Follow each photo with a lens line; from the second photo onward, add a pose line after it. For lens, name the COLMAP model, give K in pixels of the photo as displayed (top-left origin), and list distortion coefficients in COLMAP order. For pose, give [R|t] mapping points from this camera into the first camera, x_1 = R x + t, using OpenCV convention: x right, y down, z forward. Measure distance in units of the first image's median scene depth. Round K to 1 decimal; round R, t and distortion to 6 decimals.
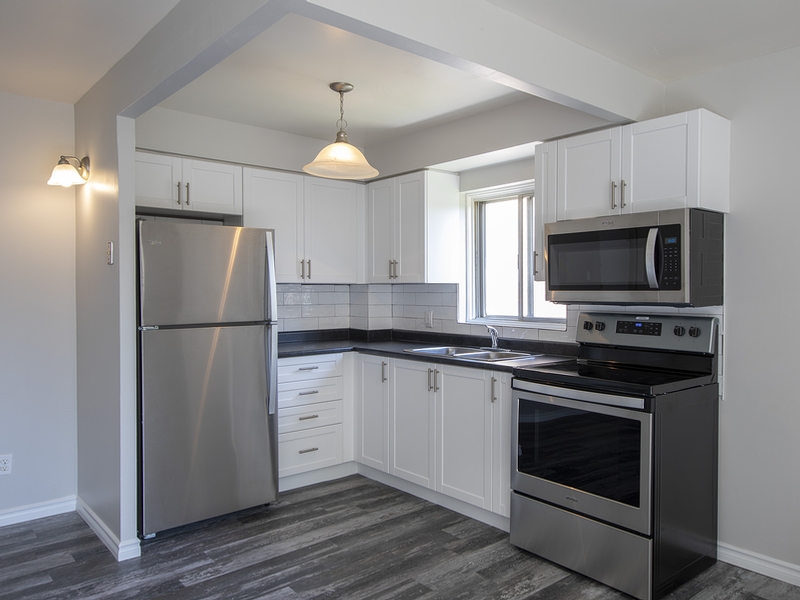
lens RADIAL K [[583.5, 0, 400.0], [0, 583.5, 300.0], [0, 0, 1]] dist [0.030024, 0.000079]
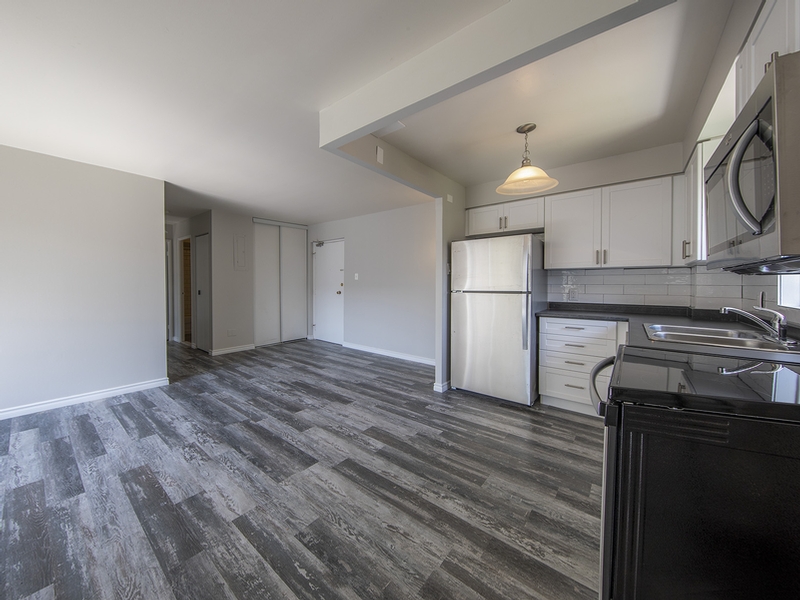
lens RADIAL K [[283.9, 0, 383.3], [0, 283.9, 289.8], [0, 0, 1]] dist [-0.001531, -0.000232]
pose [[0.203887, 0.020220, -0.978786, 0.530711], [-0.019836, 0.999667, 0.016520, 0.030524], [0.978793, 0.016047, 0.204220, 0.532039]]
